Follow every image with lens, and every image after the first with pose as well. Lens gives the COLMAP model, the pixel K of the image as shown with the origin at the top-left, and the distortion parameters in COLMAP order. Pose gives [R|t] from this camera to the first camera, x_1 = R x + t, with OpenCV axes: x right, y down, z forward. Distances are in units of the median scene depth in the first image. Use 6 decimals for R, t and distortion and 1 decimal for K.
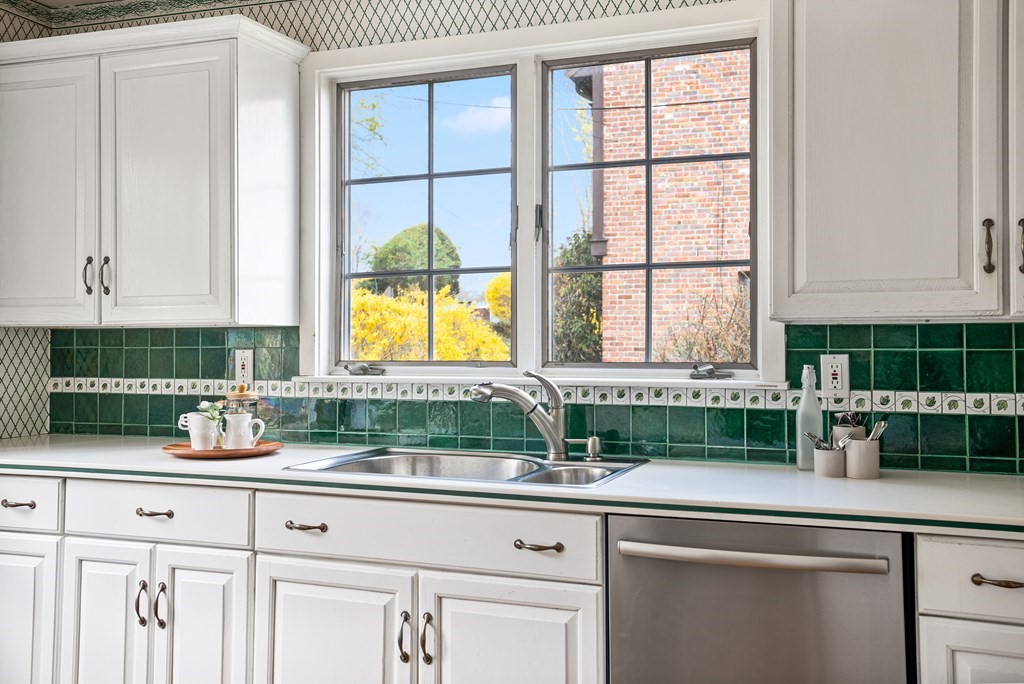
lens RADIAL K [[989.4, 0, 514.9], [0, 989.4, 318.2], [0, 0, 1]] dist [0.060795, -0.002221]
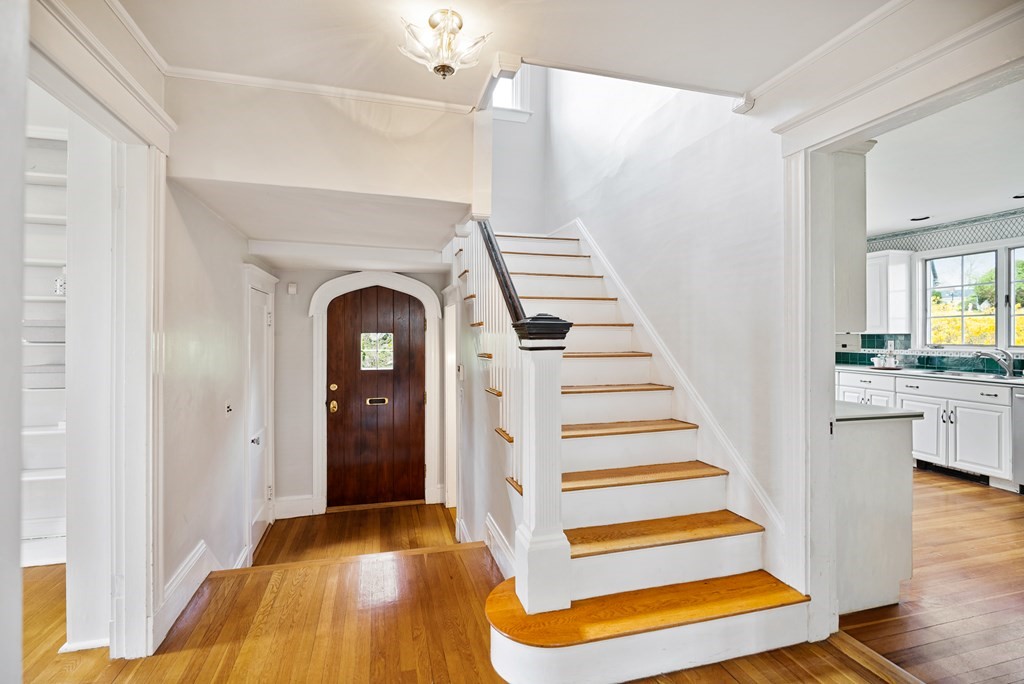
lens RADIAL K [[482.6, 0, 515.3], [0, 482.6, 334.4], [0, 0, 1]] dist [-0.004161, -0.000294]
pose [[0.608014, 0.001479, -0.793925, 0.291909], [0.021563, 0.999599, 0.018376, -0.053882], [0.793634, -0.028293, 0.607738, -1.172305]]
